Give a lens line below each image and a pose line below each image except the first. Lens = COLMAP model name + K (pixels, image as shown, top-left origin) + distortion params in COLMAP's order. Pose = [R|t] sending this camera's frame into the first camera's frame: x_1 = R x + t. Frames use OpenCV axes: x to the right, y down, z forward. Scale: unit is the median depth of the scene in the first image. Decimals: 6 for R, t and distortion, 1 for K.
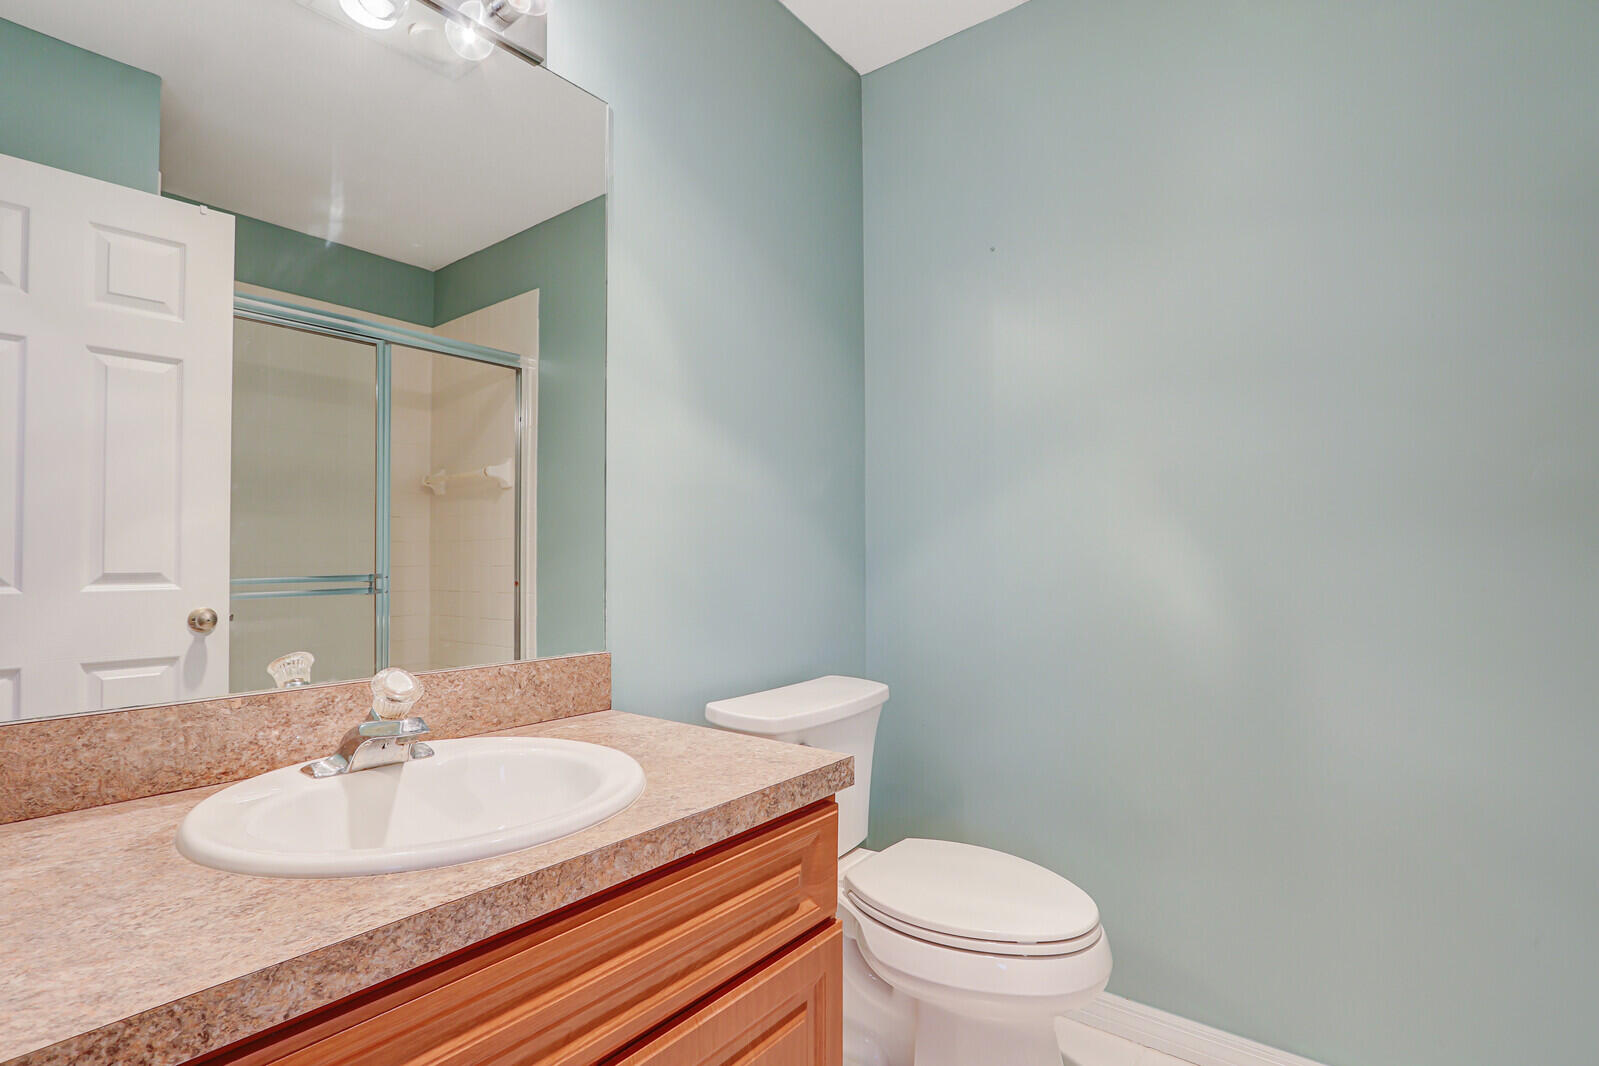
lens RADIAL K [[763.8, 0, 813.9], [0, 763.8, 543.6], [0, 0, 1]] dist [-0.017951, 0.000697]
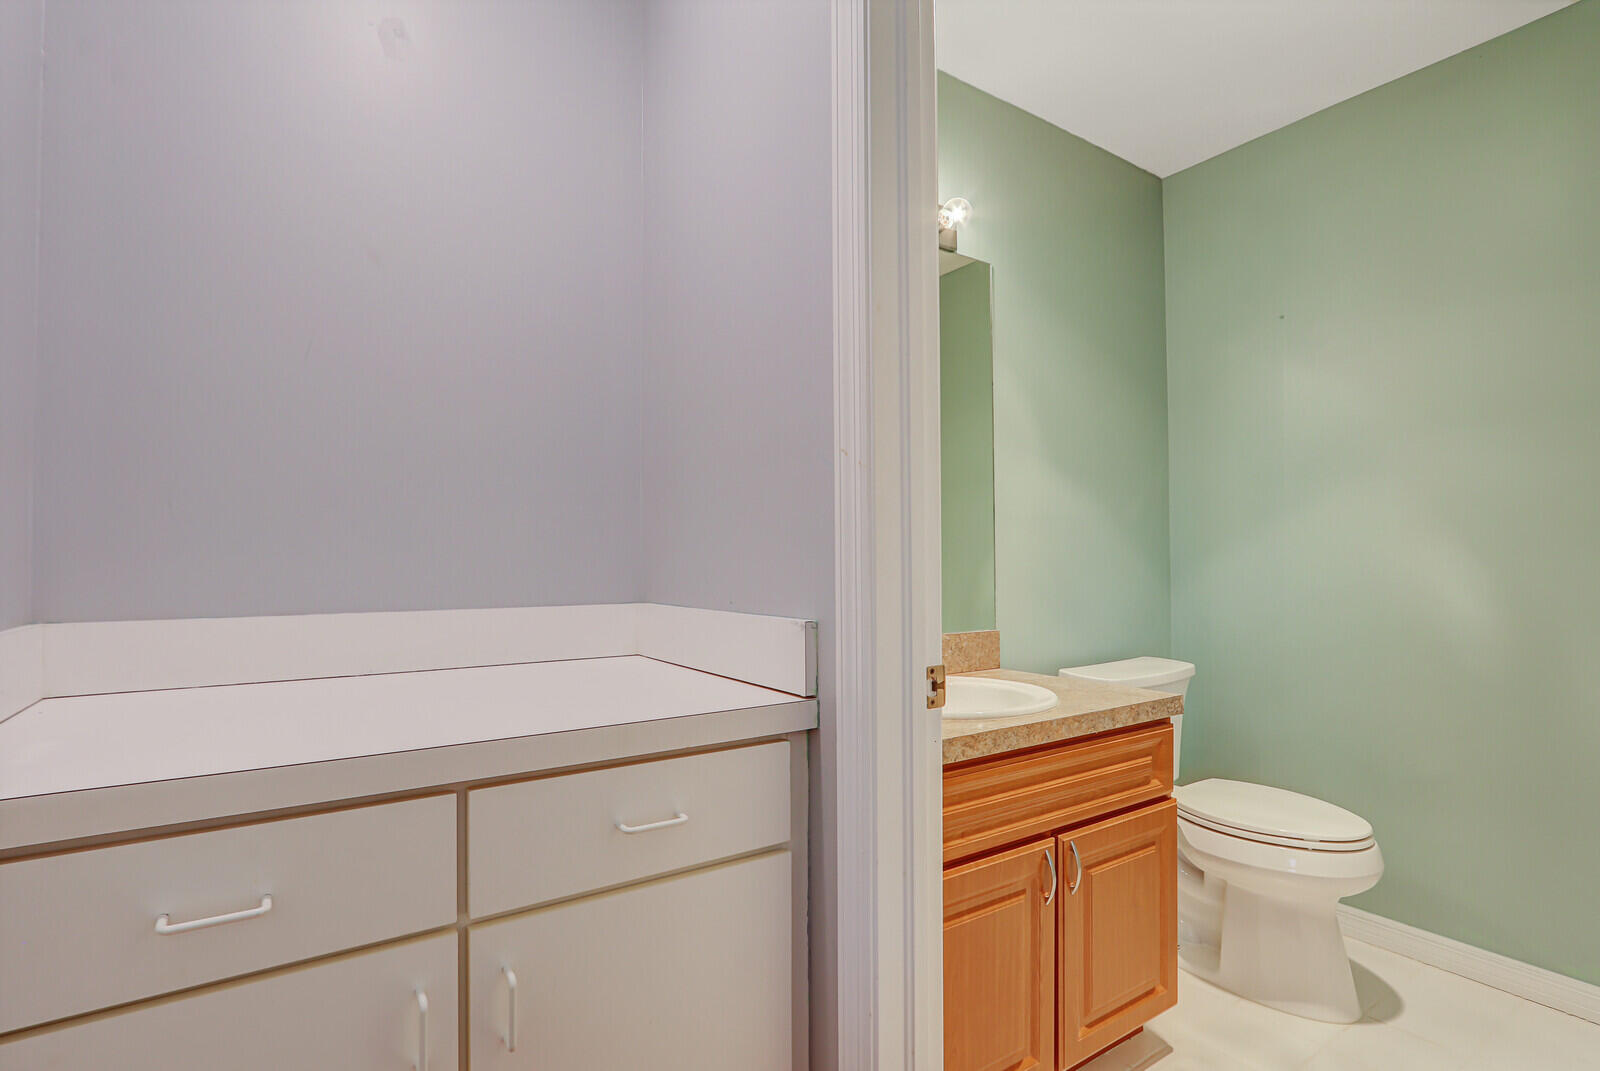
lens RADIAL K [[754.0, 0, 845.0], [0, 754.0, 549.9], [0, 0, 1]] dist [-0.005180, -0.000898]
pose [[0.954739, -0.007573, -0.297348, -0.139849], [0.007945, 0.999968, 0.000041, -0.025061], [0.297338, -0.002401, 0.954769, -0.645566]]
